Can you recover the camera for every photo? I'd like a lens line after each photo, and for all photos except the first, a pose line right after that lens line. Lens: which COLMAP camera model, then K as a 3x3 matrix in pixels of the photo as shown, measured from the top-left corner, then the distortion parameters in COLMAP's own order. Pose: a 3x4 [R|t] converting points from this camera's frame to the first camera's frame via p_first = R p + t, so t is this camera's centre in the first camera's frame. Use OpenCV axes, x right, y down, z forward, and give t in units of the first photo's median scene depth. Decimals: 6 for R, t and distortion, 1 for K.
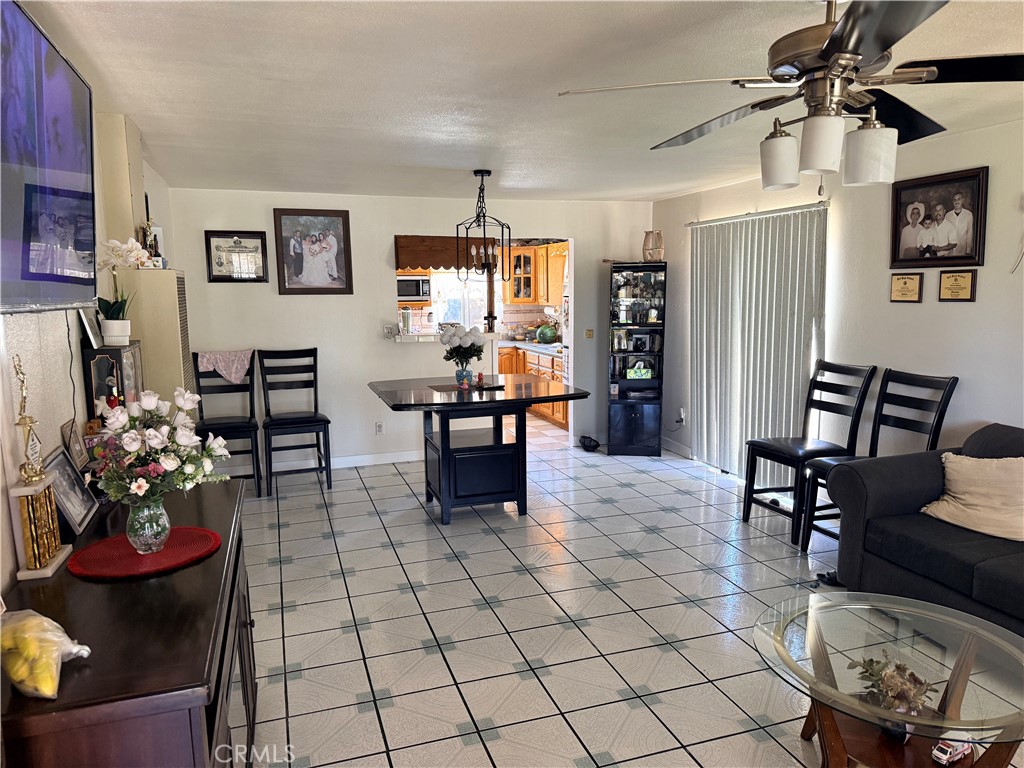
lens RADIAL K [[723.1, 0, 513.6], [0, 723.1, 394.1], [0, 0, 1]] dist [0.143478, -0.265172]
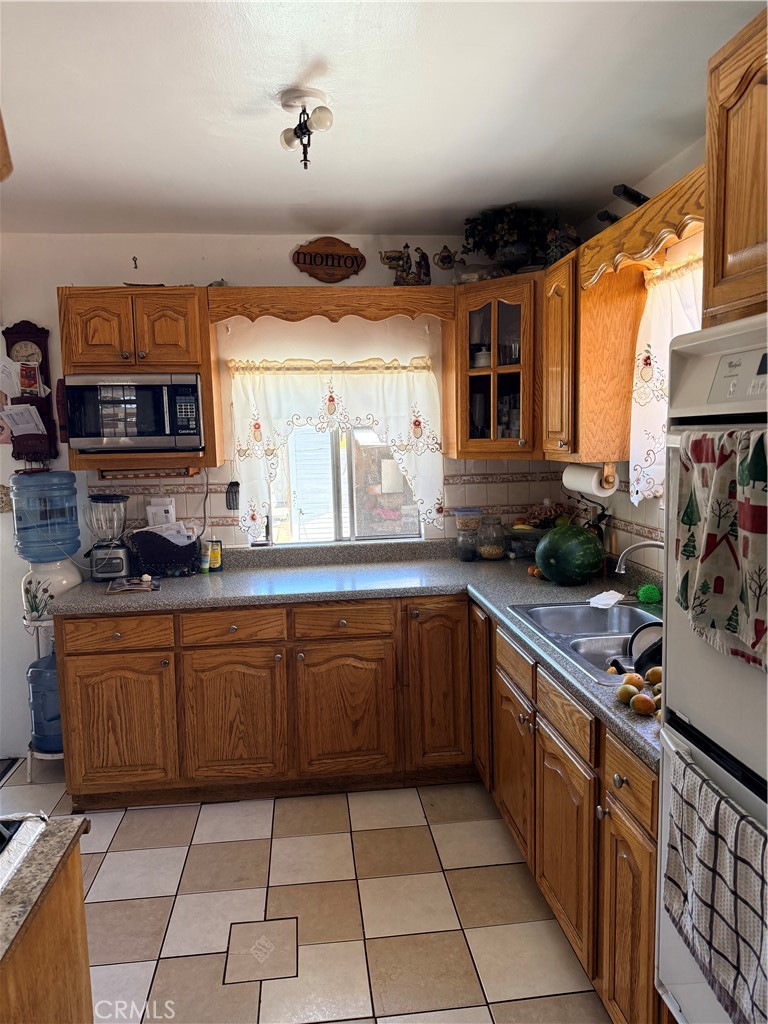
lens RADIAL K [[723.1, 0, 379.2], [0, 723.1, 519.0], [0, 0, 1]] dist [0.143478, -0.265172]
pose [[0.977180, 0.014832, -0.211896, 0.031955], [-0.020842, 0.999441, -0.026158, -0.087981], [0.211390, 0.029978, 0.976942, 0.677387]]
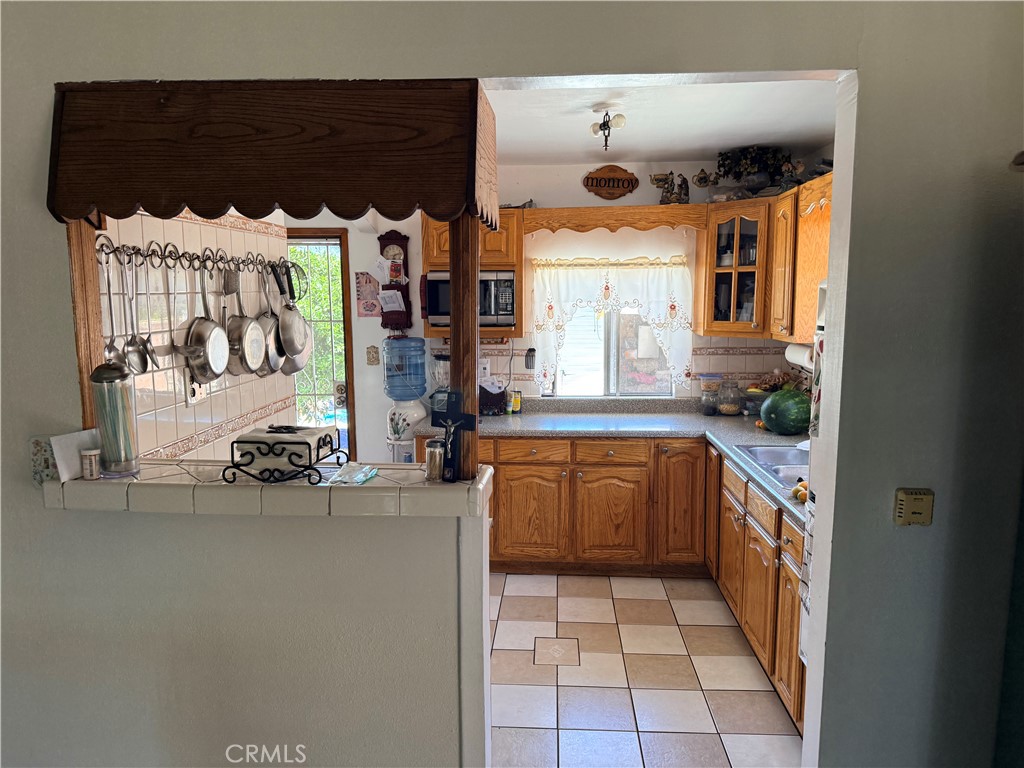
lens RADIAL K [[723.1, 0, 513.6], [0, 723.1, 394.1], [0, 0, 1]] dist [0.143478, -0.265172]
pose [[0.928942, 0.058441, -0.365584, 0.052912], [-0.063451, 0.997984, -0.001694, -0.082079], [0.364748, 0.024771, 0.930777, 0.558505]]
